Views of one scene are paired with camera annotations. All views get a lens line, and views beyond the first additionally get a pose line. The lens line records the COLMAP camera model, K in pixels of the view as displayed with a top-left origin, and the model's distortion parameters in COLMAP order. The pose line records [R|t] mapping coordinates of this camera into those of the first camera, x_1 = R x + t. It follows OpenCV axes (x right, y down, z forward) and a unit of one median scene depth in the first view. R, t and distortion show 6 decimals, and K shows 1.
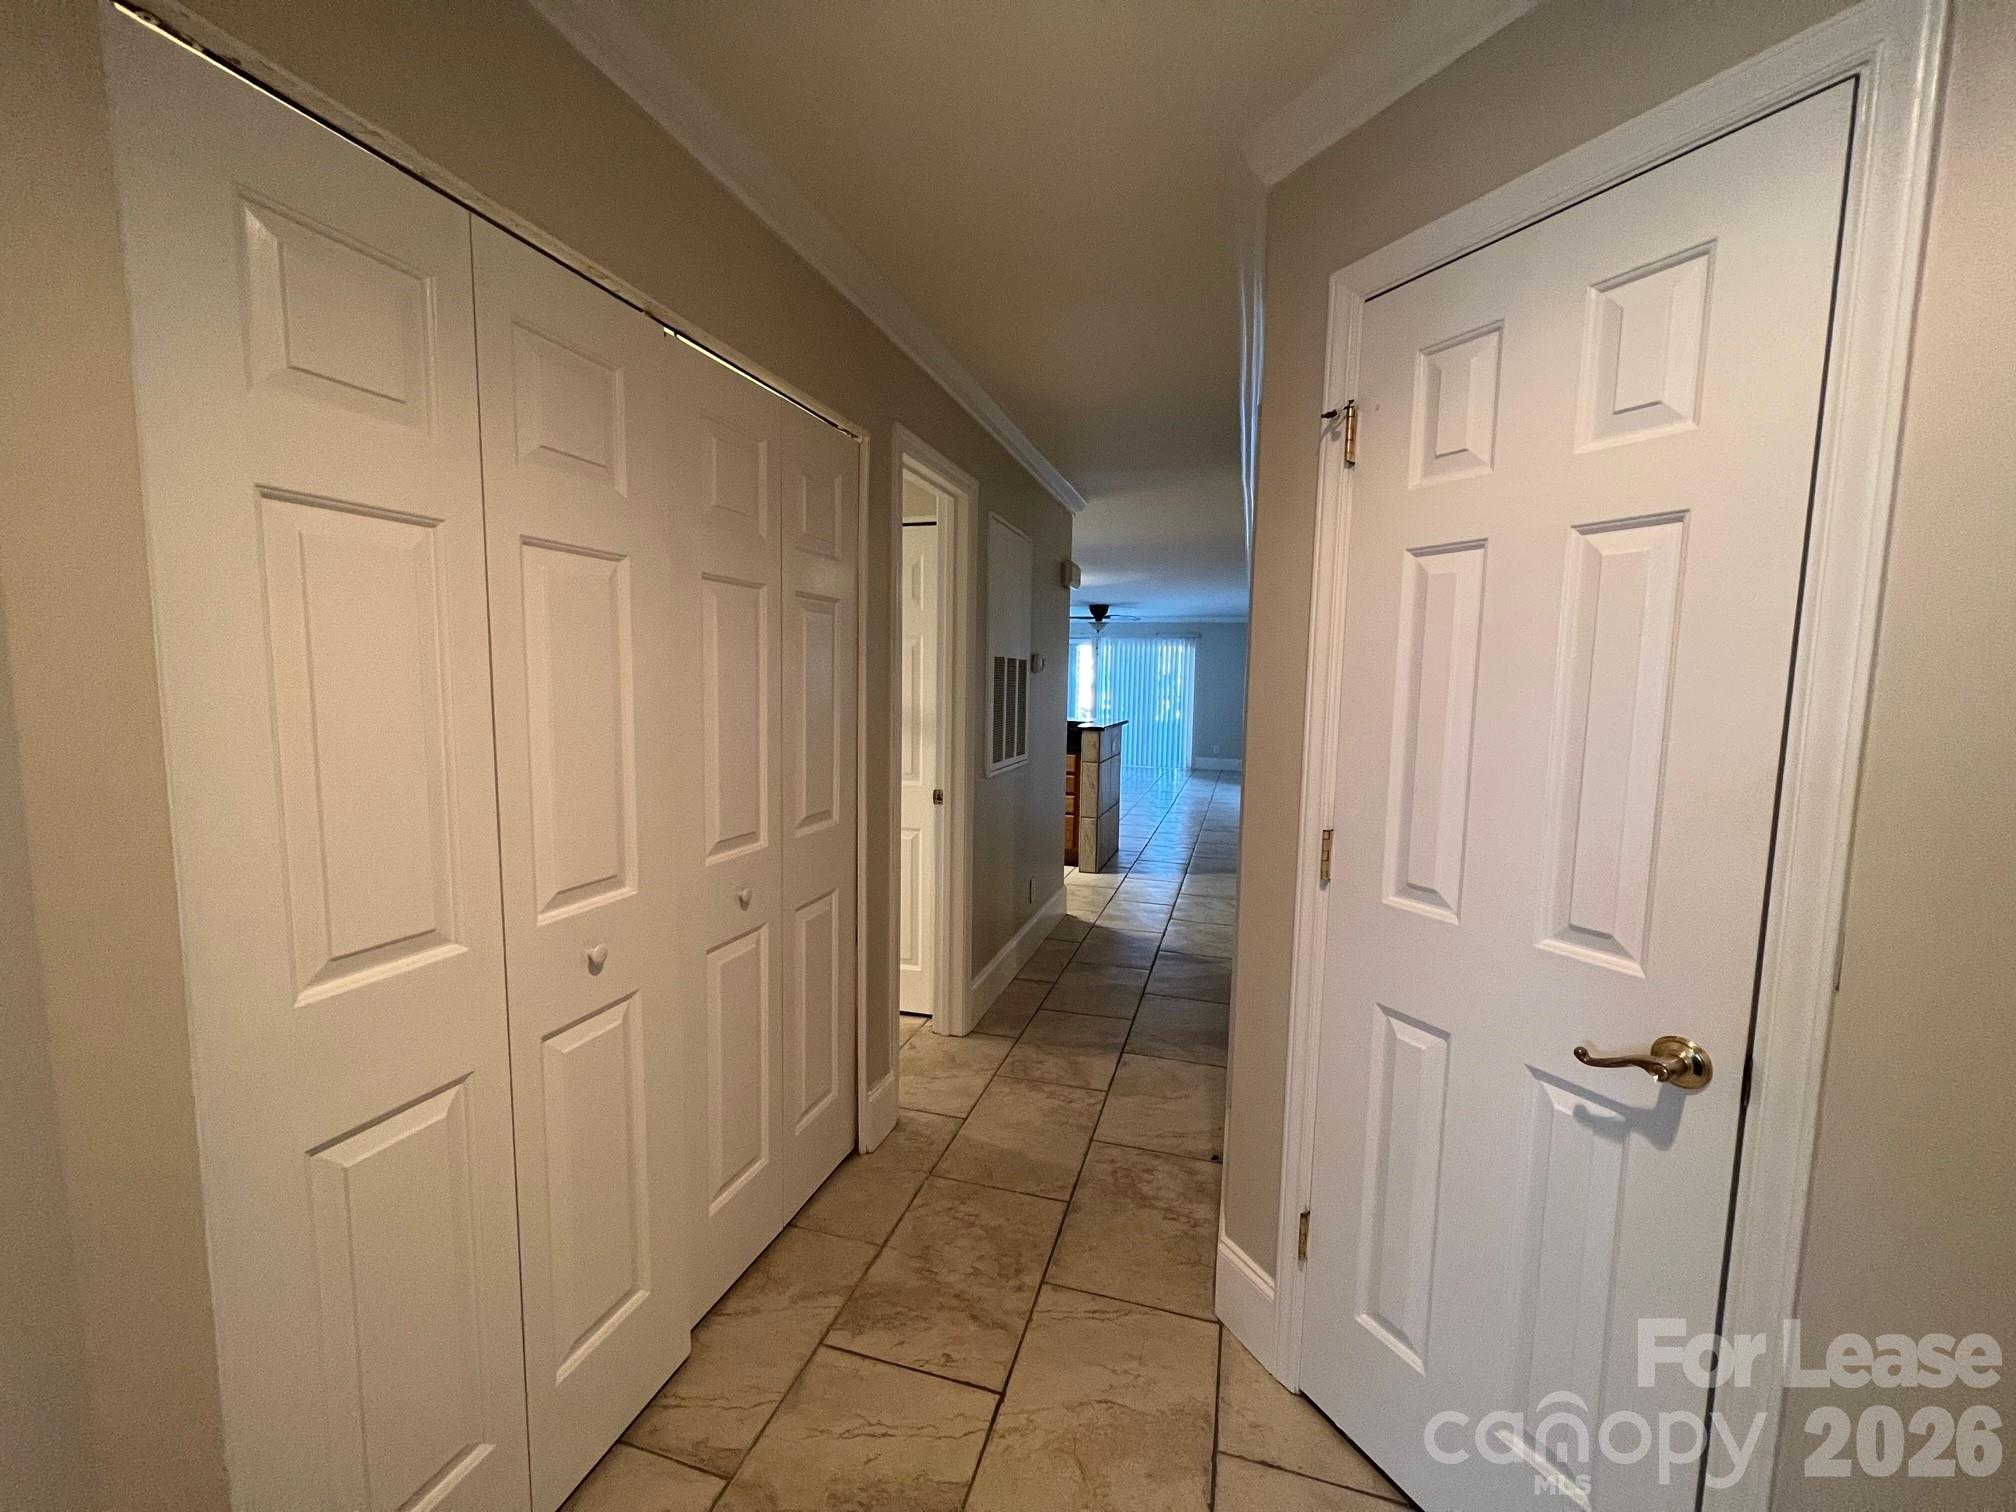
lens RADIAL K [[811.1, 0, 1009.6], [0, 811.1, 758.8], [0, 0, 1]] dist [0.000369, 0.000425]
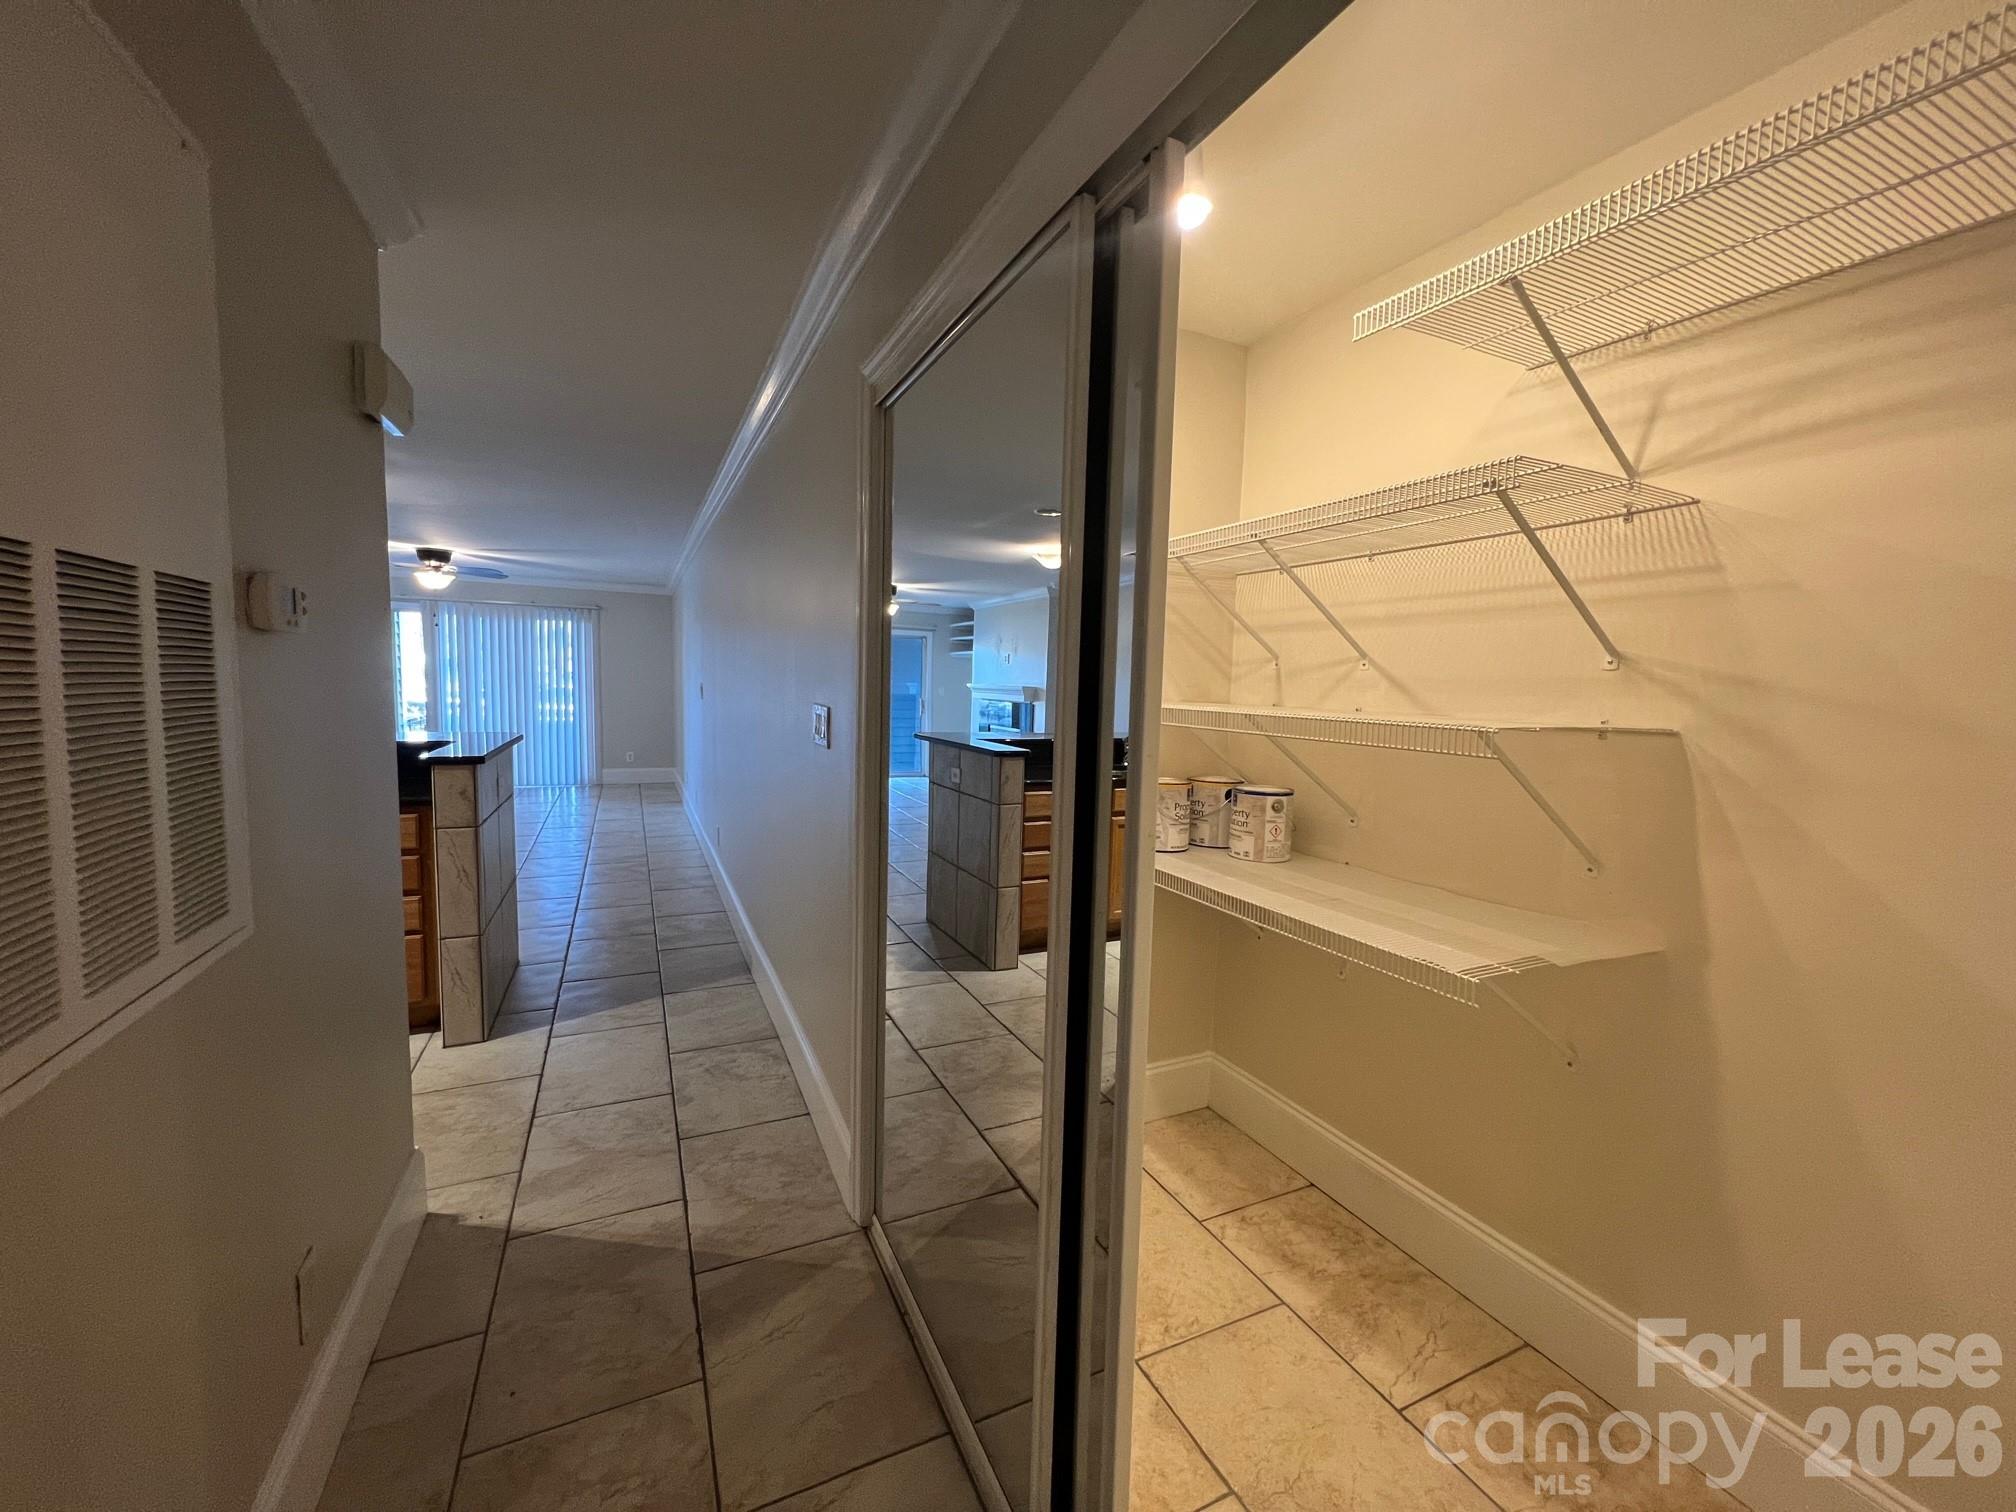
lens RADIAL K [[808.4, 0, 1004.9], [0, 808.4, 757.0], [0, 0, 1]] dist [-0.003921, -0.001249]
pose [[0.748435, -0.055876, 0.660850, 0.033472], [0.048551, 0.998387, 0.029429, -0.048482], [-0.661428, 0.010059, 0.749941, 0.515264]]
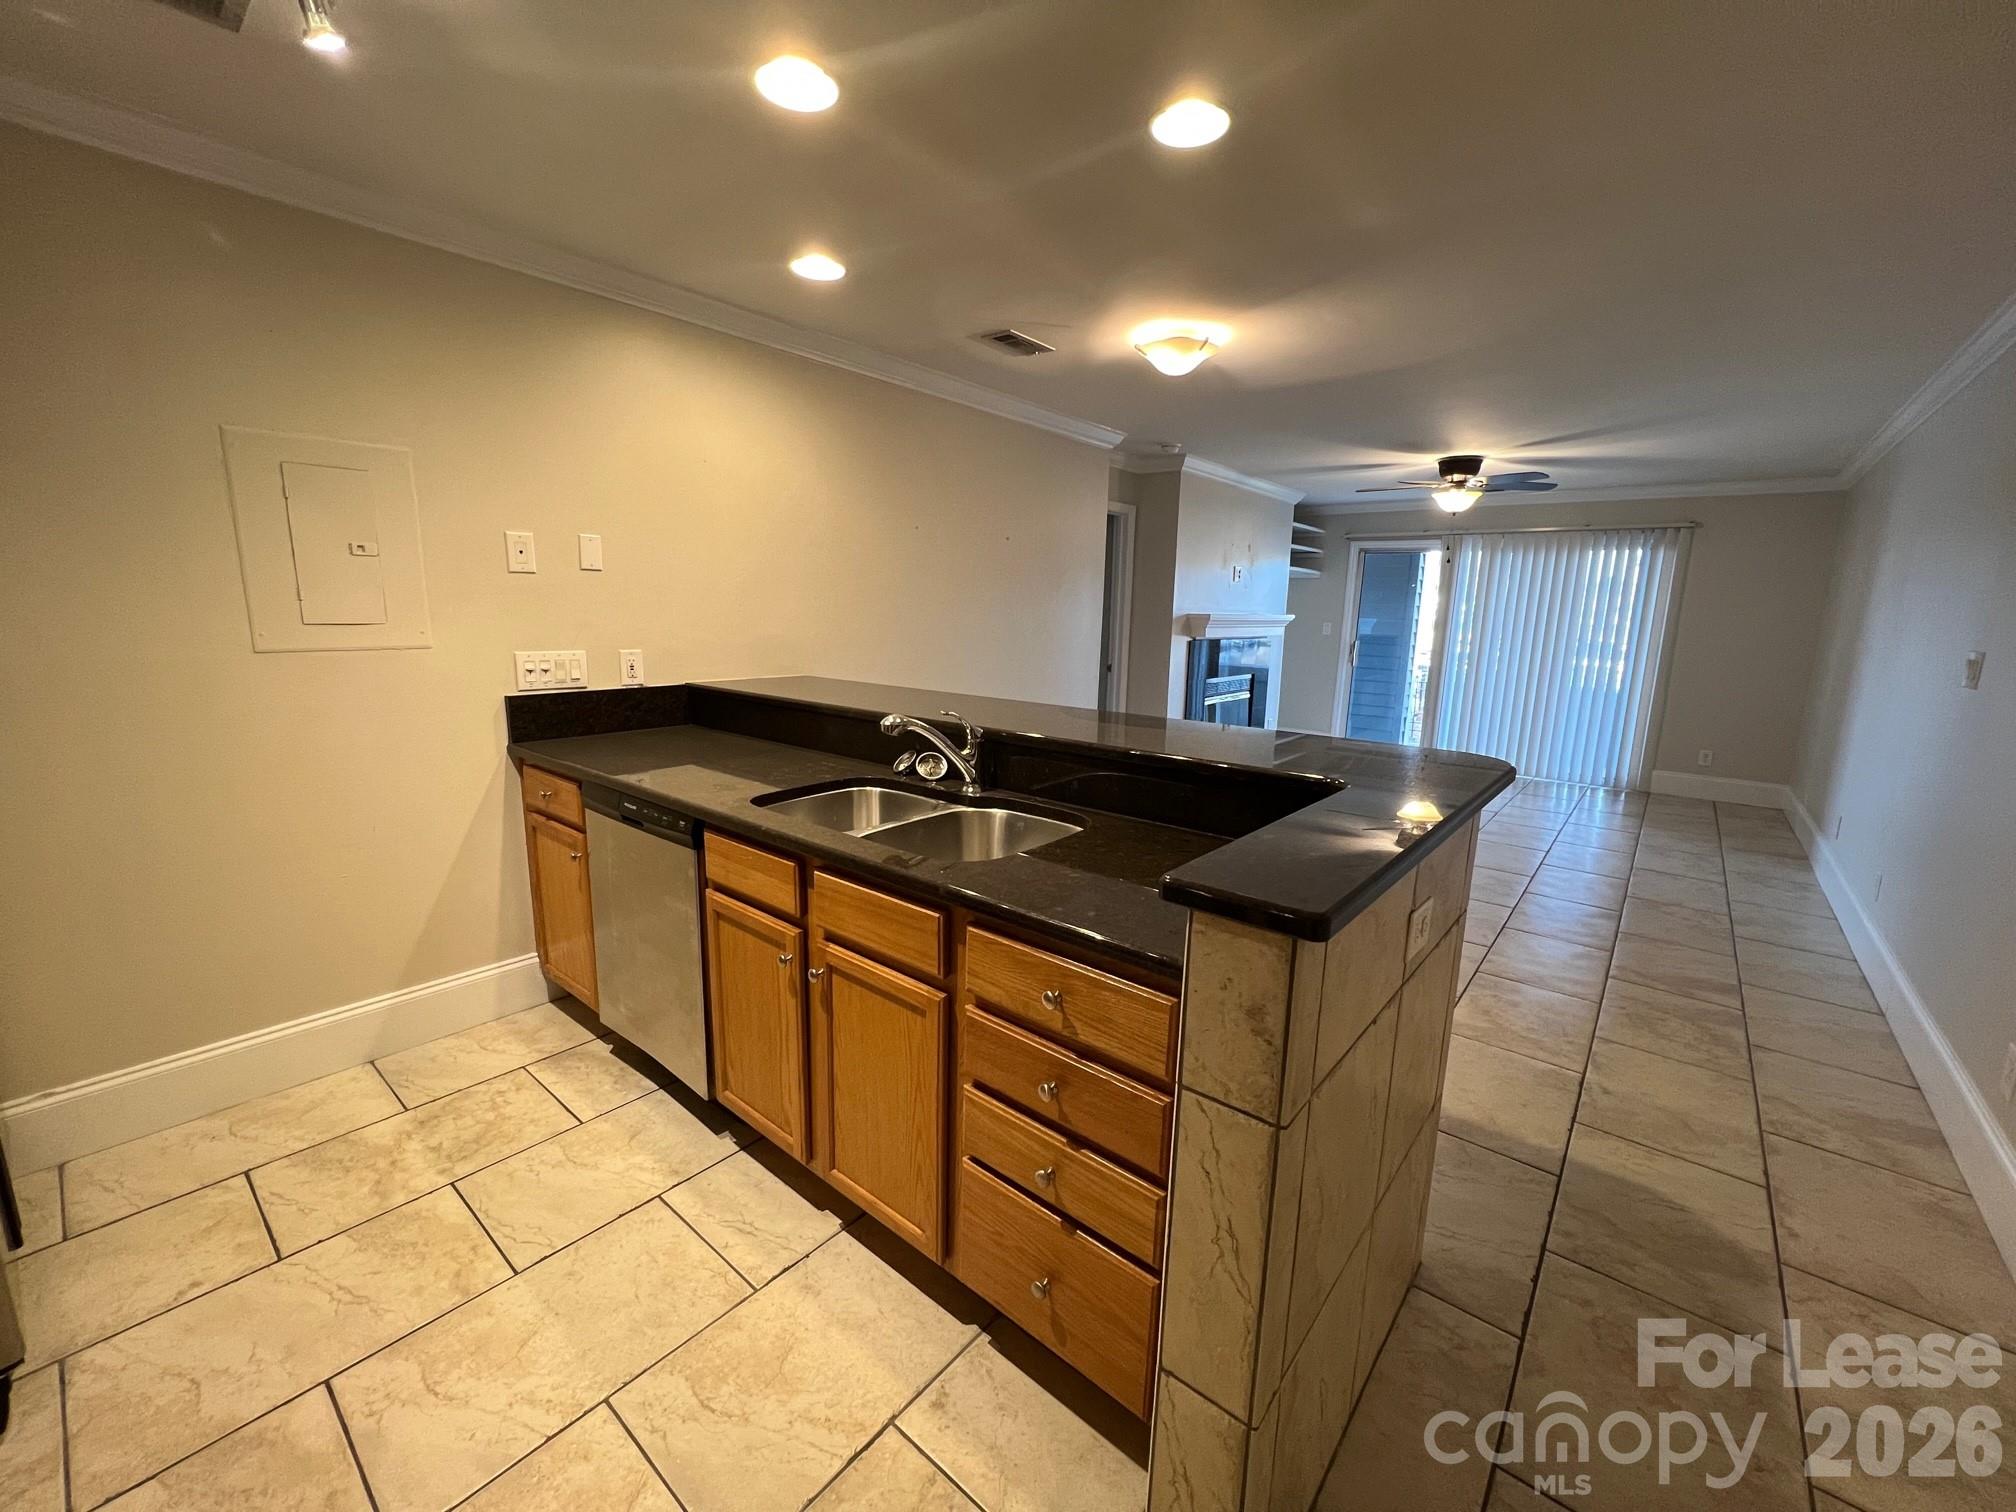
lens RADIAL K [[808.4, 0, 1010.9], [0, 808.4, 759.0], [0, 0, 1]] dist [-0.003921, -0.001249]
pose [[0.919522, 0.079157, -0.384986, 0.150228], [-0.047911, 0.994779, 0.090103, -0.100137], [0.390108, -0.064406, 0.918514, 1.080610]]
